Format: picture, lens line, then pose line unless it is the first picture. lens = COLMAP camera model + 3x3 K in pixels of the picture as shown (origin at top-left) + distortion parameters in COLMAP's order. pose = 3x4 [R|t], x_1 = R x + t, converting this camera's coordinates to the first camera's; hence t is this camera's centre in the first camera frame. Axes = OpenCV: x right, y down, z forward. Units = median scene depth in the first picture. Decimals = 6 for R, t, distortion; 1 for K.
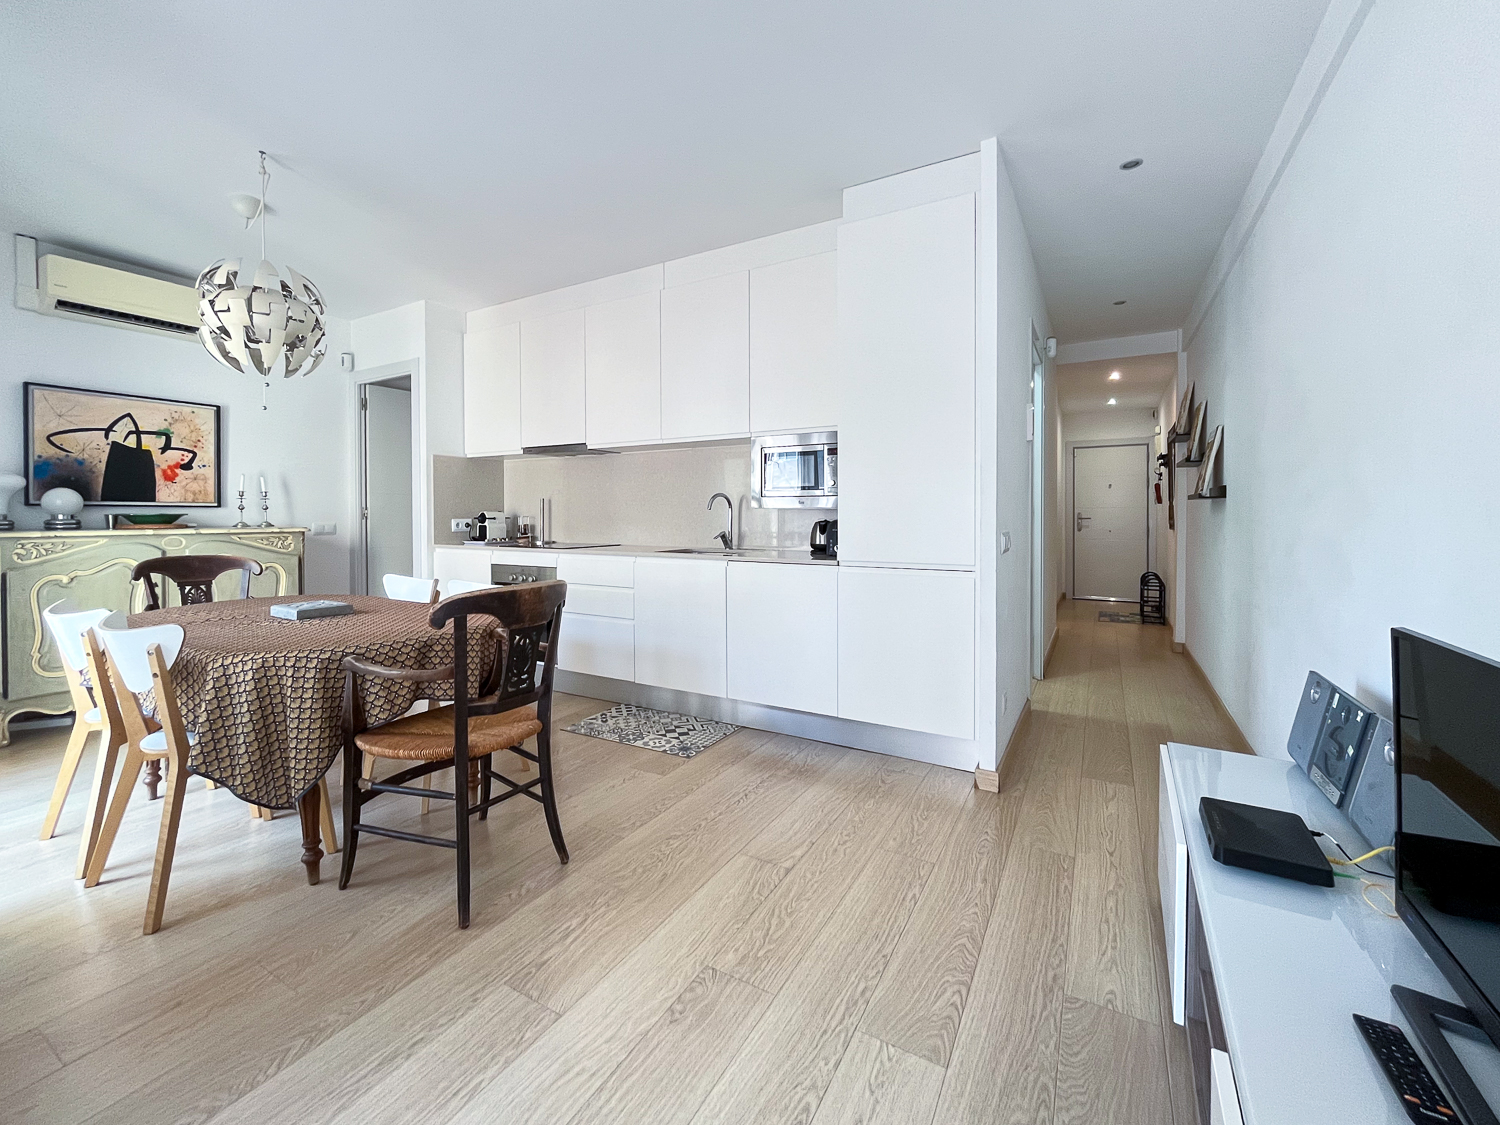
lens RADIAL K [[624.4, 0, 748.9], [0, 624.4, 522.6], [0, 0, 1]] dist [0.000769, -0.000848]
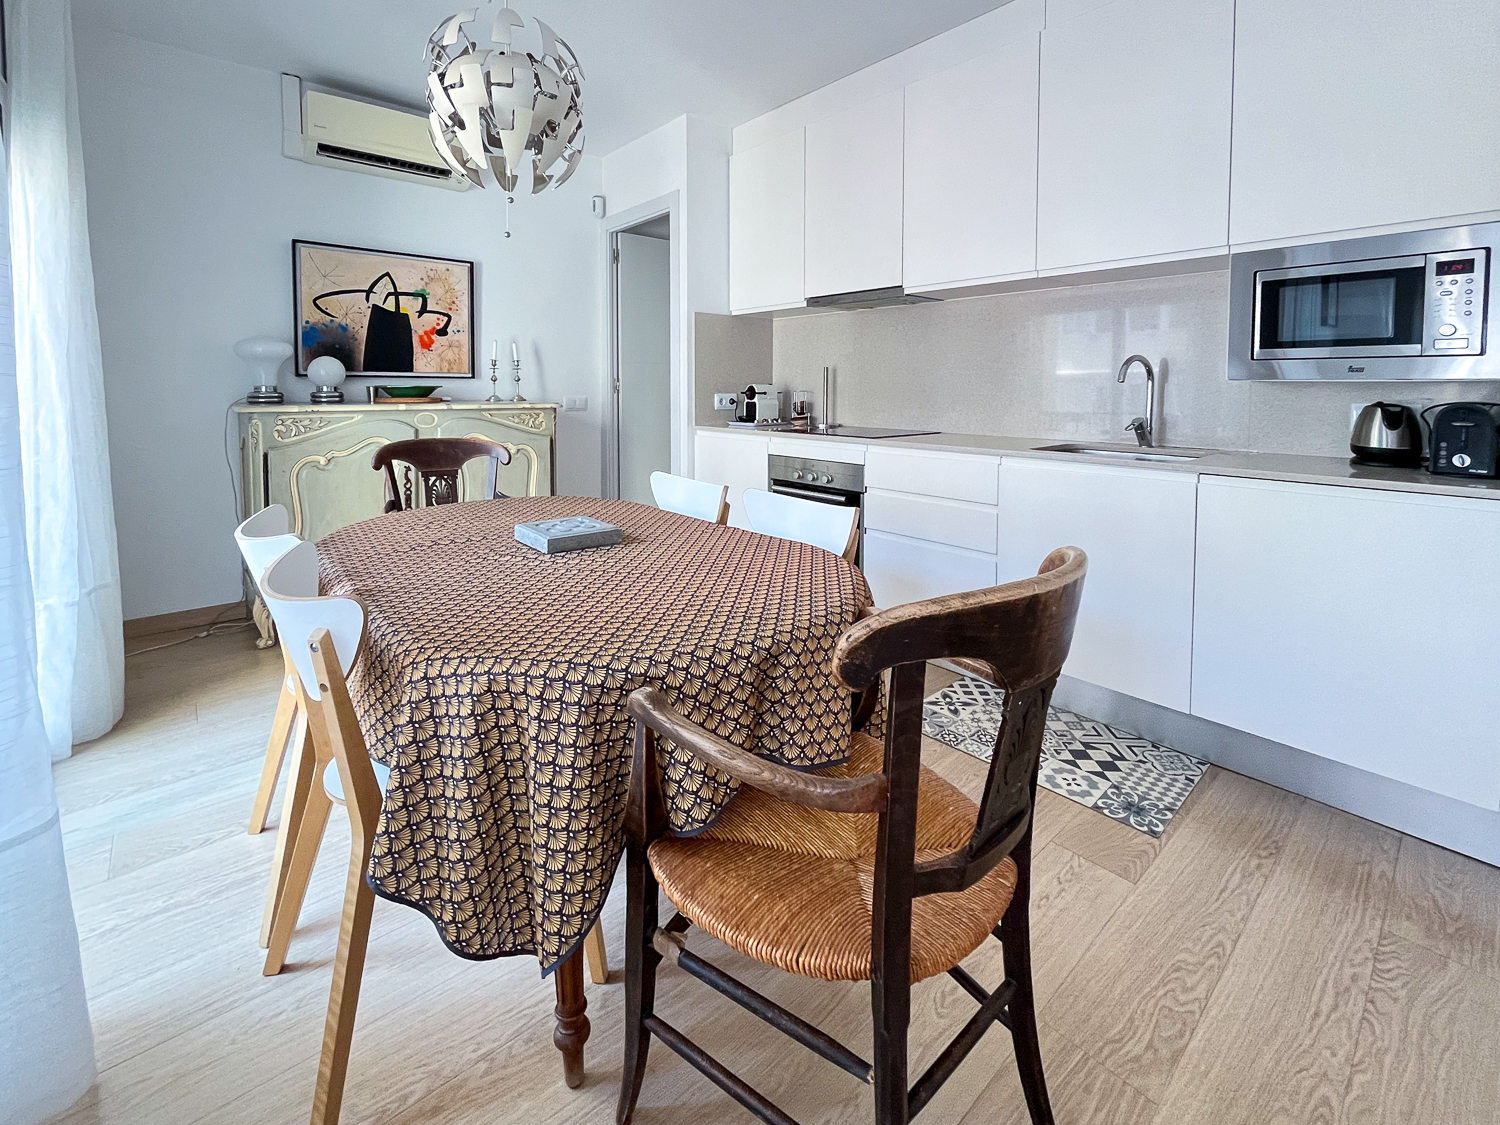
lens RADIAL K [[664.3, 0, 754.1], [0, 664.3, 417.8], [0, 0, 1]] dist [-0.003684, 0.000225]
pose [[0.946832, 0.019307, -0.321148, -0.211069], [-0.009138, 0.999409, 0.033142, -0.004801], [0.321598, -0.028445, 0.946449, 0.293884]]
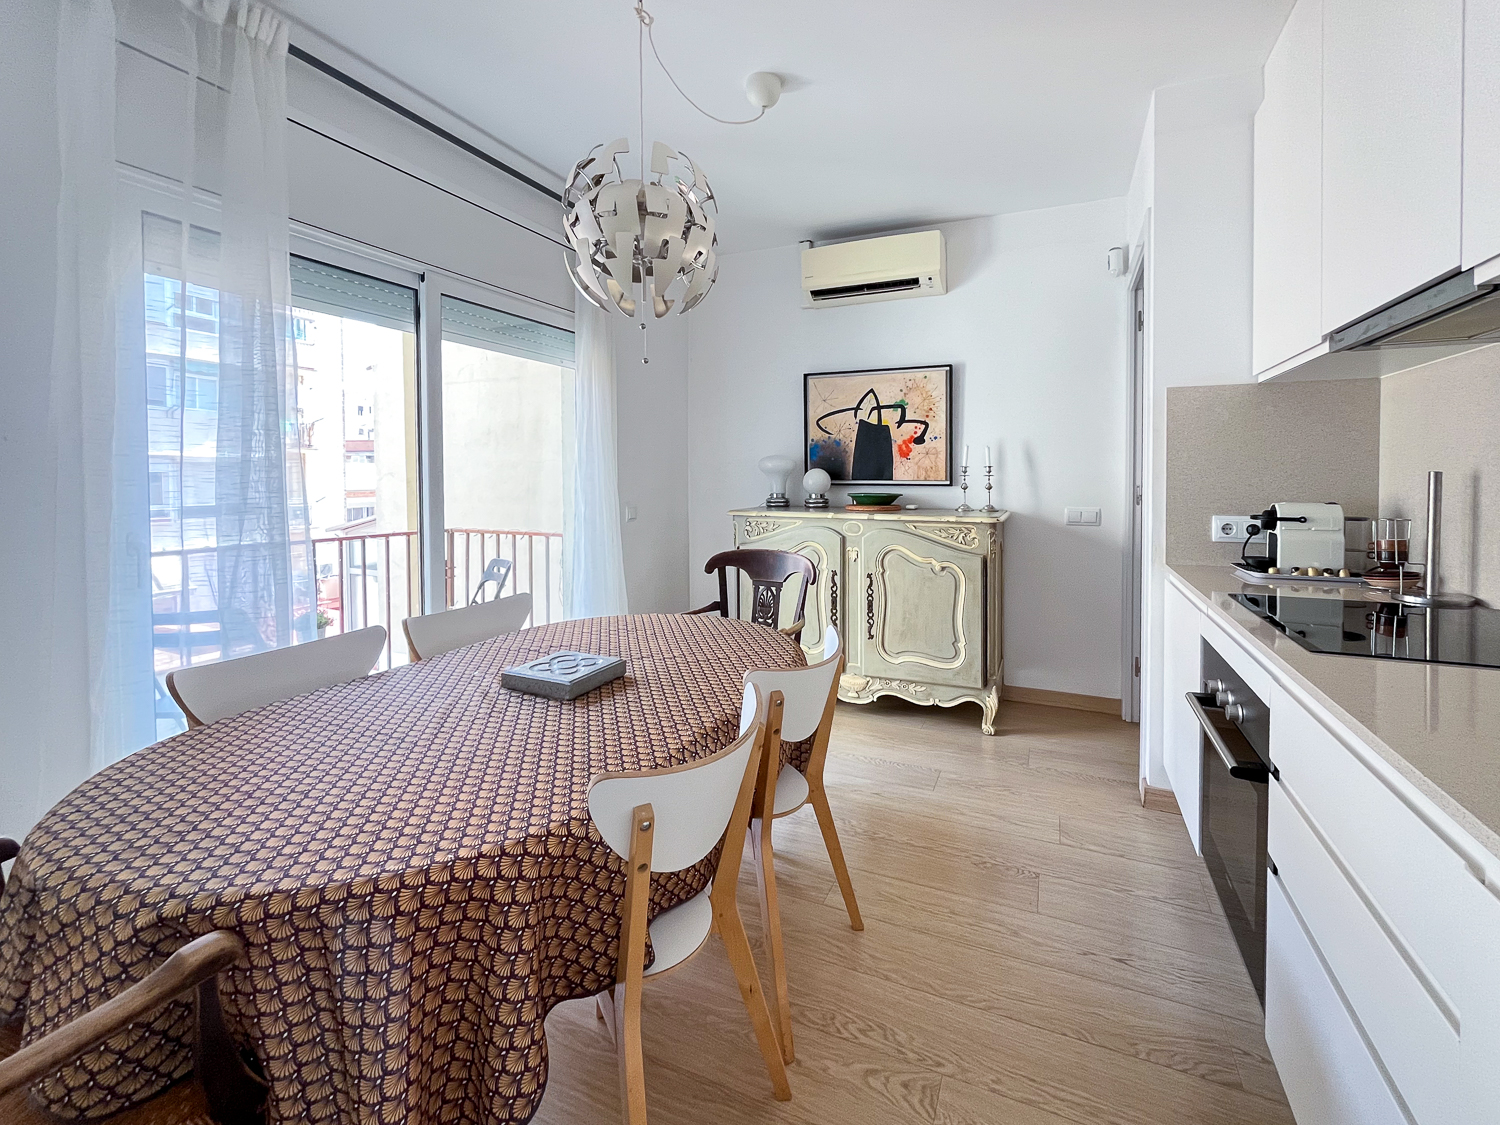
lens RADIAL K [[624.4, 0, 793.9], [0, 624.4, 490.6], [0, 0, 1]] dist [0.000769, -0.000848]
pose [[0.124794, 0.023973, -0.991893, -0.052794], [-0.014781, 0.999642, 0.022301, -0.041280], [0.992073, 0.011878, 0.125104, 0.830614]]
